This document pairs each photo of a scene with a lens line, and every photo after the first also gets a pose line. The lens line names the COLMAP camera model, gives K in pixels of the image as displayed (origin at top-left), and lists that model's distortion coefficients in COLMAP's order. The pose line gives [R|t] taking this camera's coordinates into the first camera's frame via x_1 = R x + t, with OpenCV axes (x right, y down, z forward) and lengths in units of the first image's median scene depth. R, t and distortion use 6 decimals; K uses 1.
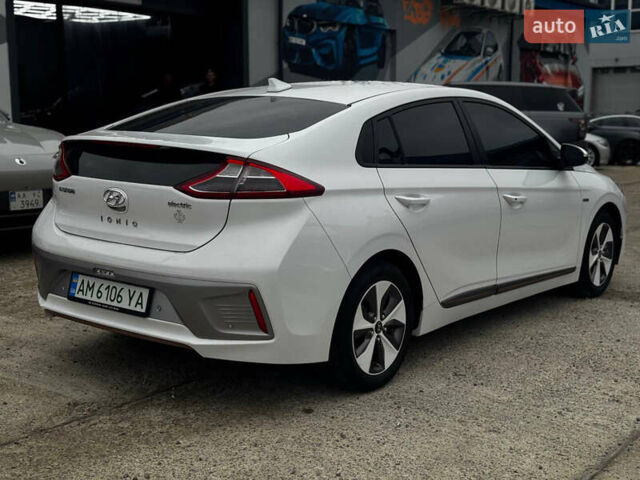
lens RADIAL K [[934.5, 0, 320.0], [0, 934.5, 240.0], [0, 0, 1]] dist [0.092068, -0.009483]
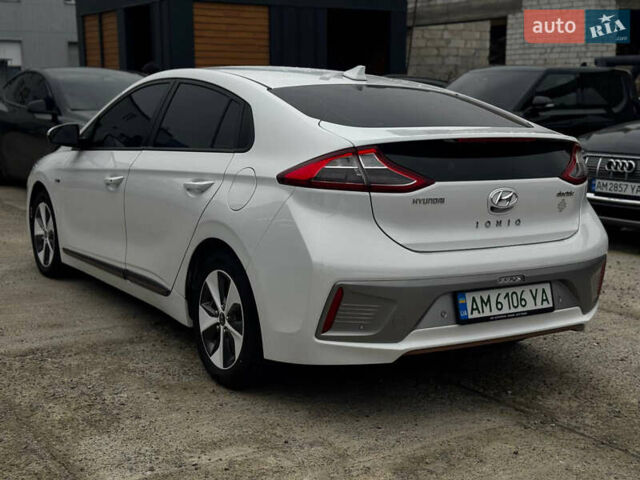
lens RADIAL K [[934.5, 0, 320.0], [0, 934.5, 240.0], [0, 0, 1]] dist [0.092068, -0.009483]
pose [[0.325506, -0.157371, 0.932352, -1.160590], [0.129857, 0.984149, 0.120777, -0.141367], [-0.936581, 0.081759, 0.340782, 0.868783]]
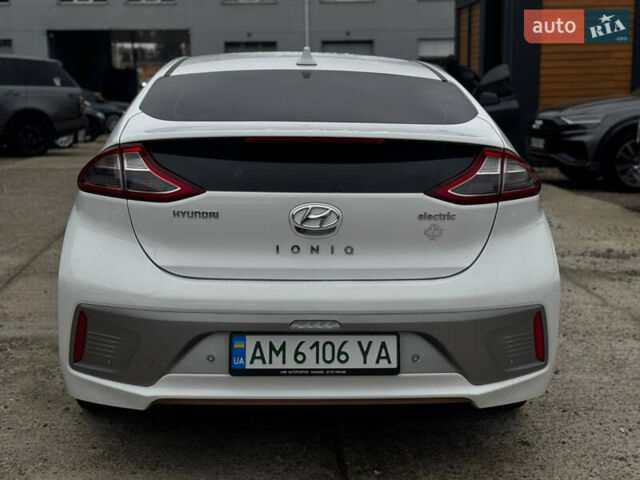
lens RADIAL K [[934.5, 0, 320.0], [0, 934.5, 240.0], [0, 0, 1]] dist [0.092068, -0.009483]
pose [[0.750384, -0.120399, 0.649944, -0.681152], [0.103162, 0.992554, 0.064762, -0.073727], [-0.652902, 0.018453, 0.757218, 0.474802]]
